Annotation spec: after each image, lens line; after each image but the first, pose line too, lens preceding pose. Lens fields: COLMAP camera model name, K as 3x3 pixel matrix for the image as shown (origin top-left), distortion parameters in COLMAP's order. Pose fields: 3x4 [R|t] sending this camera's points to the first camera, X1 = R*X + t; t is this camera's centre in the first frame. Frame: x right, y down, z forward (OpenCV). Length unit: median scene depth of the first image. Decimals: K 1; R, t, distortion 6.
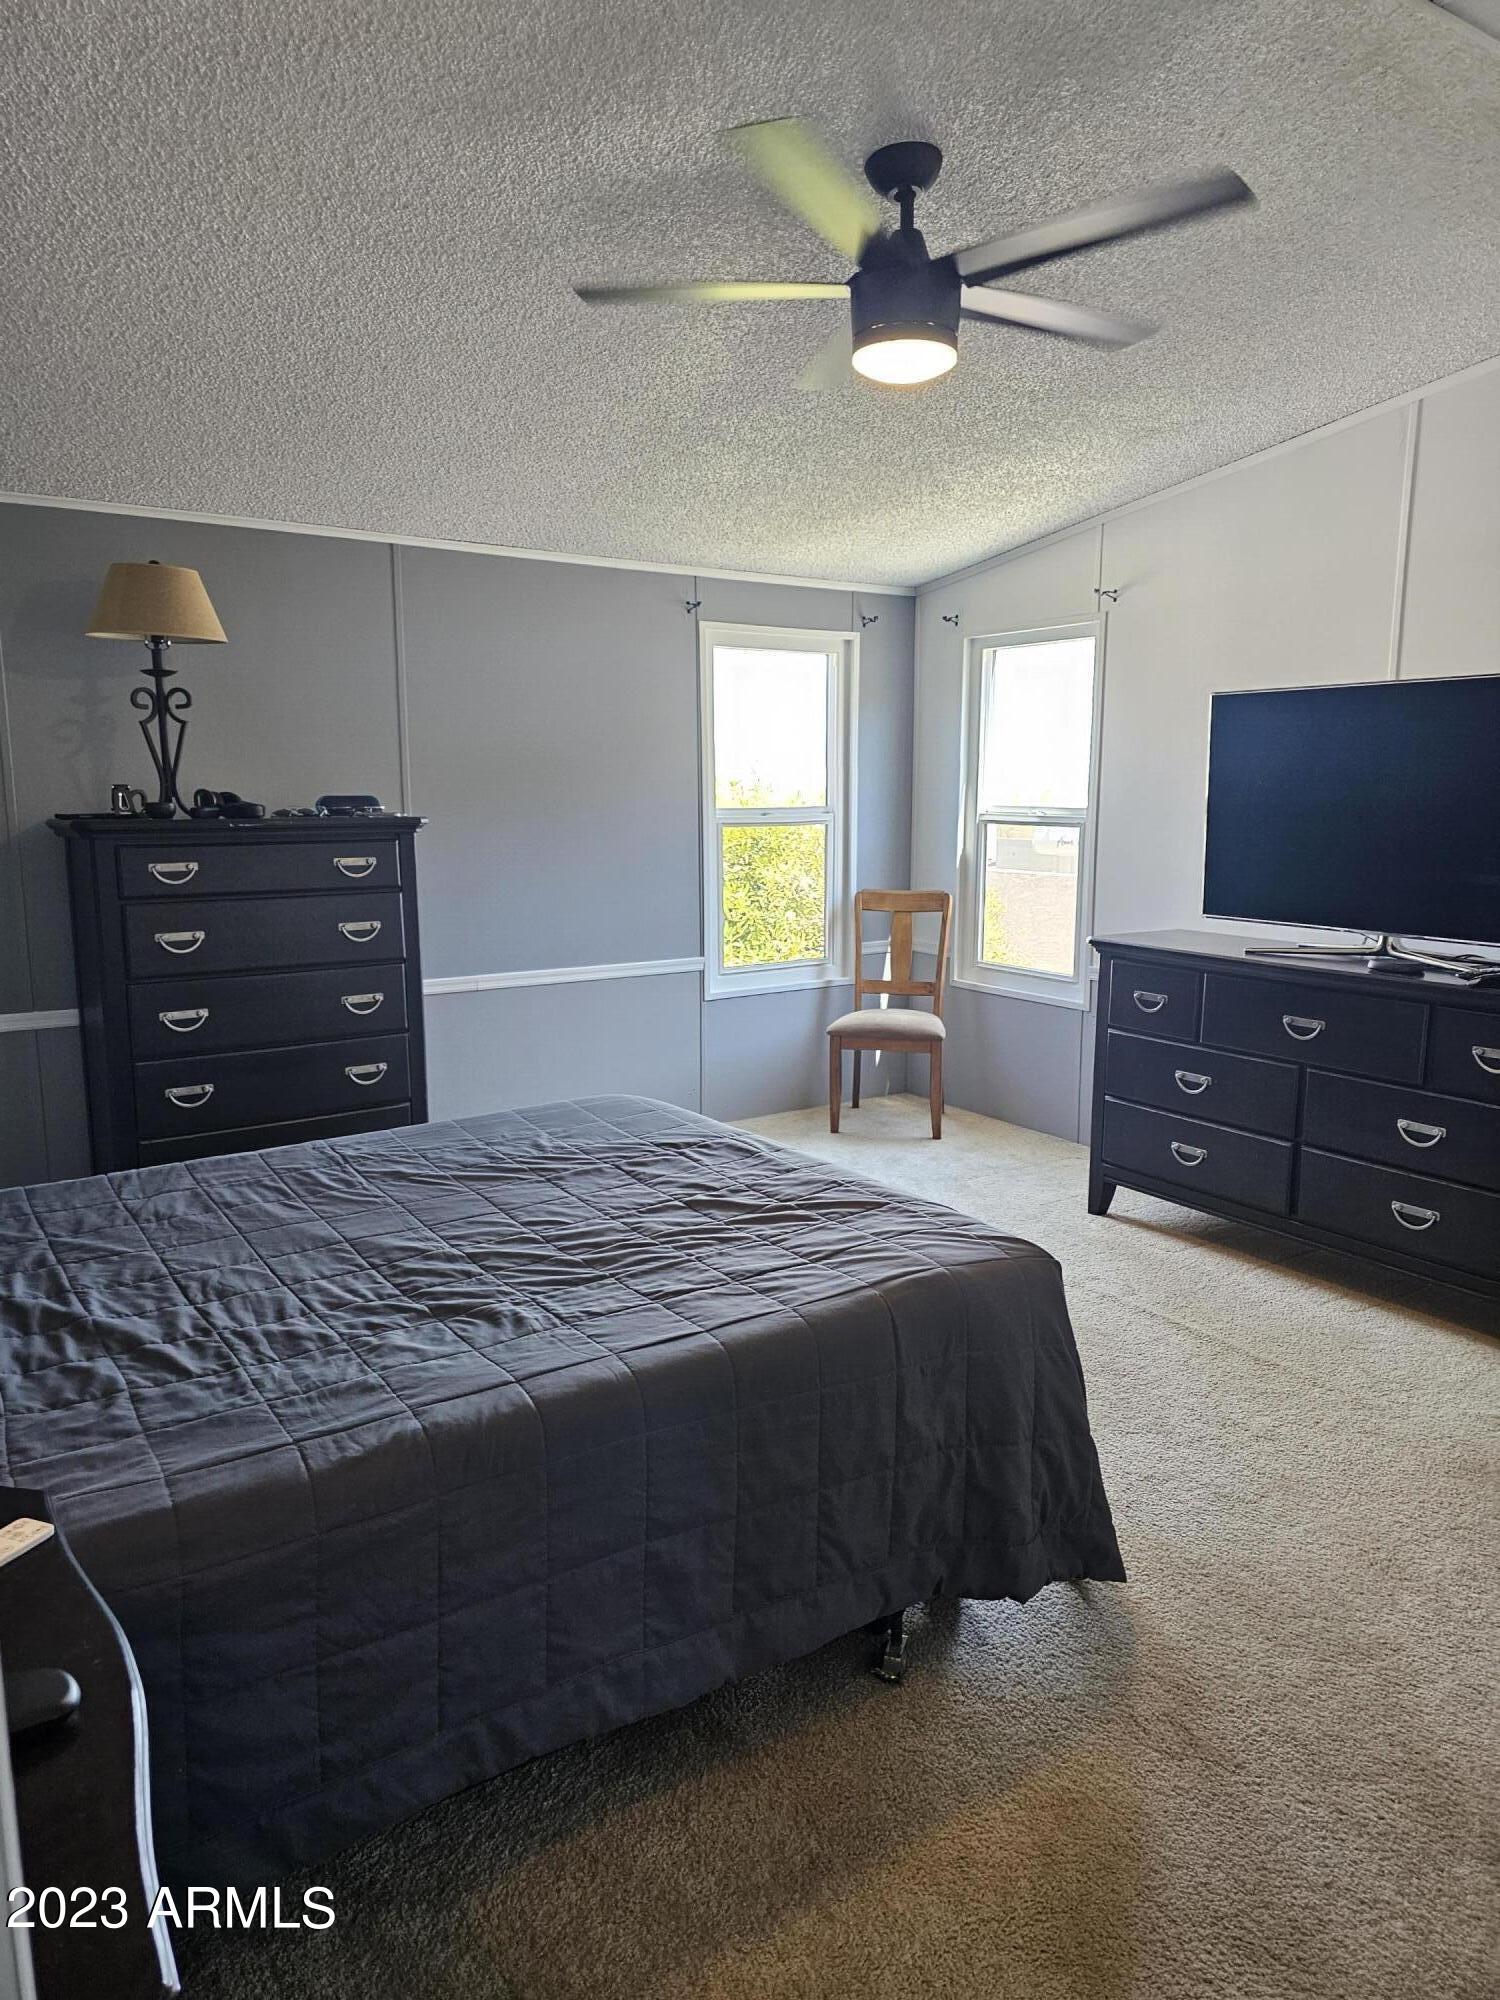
lens RADIAL K [[1334.5, 0, 755.5], [0, 1334.5, 1002.7], [0, 0, 1]] dist [0.013259, 0.001195]
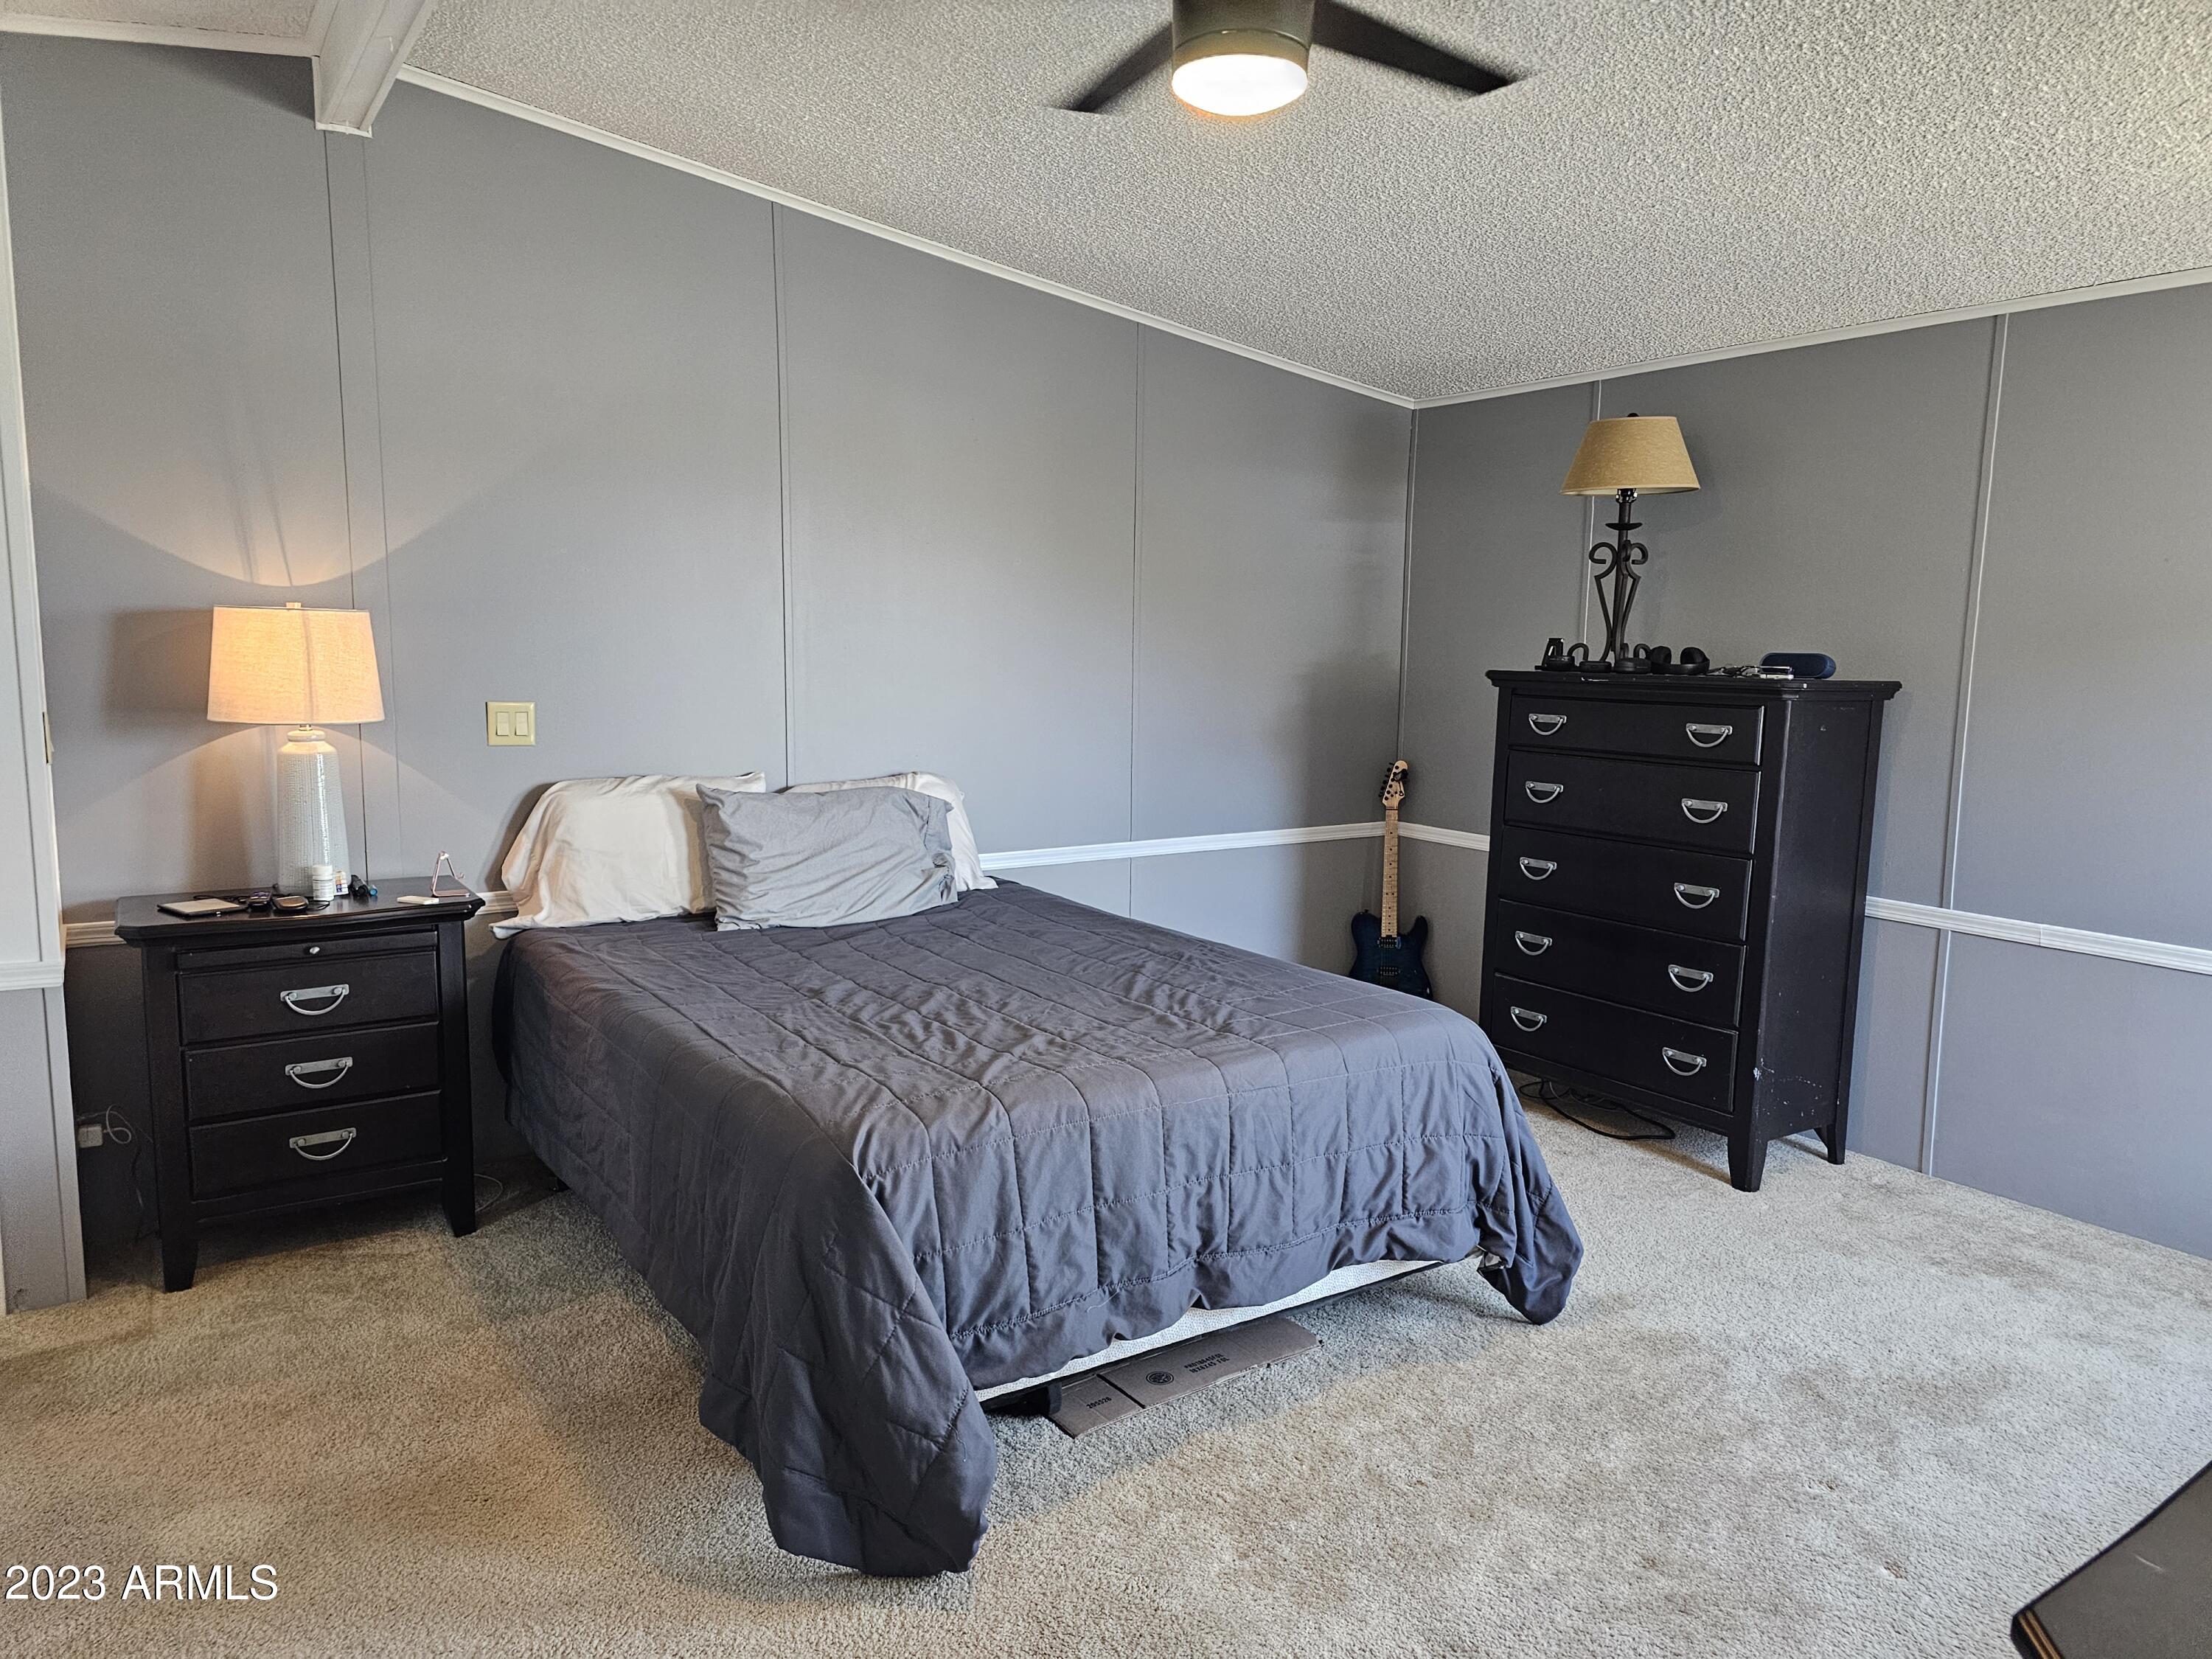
lens RADIAL K [[1475.9, 0, 1110.6], [0, 1475.9, 831.3], [0, 0, 1]] dist [0.013259, 0.001195]
pose [[0.001437, 0.130136, -0.991495, 0.666941], [-0.174352, 0.976342, 0.127895, -0.099857], [0.984682, 0.172685, 0.024093, 0.638601]]
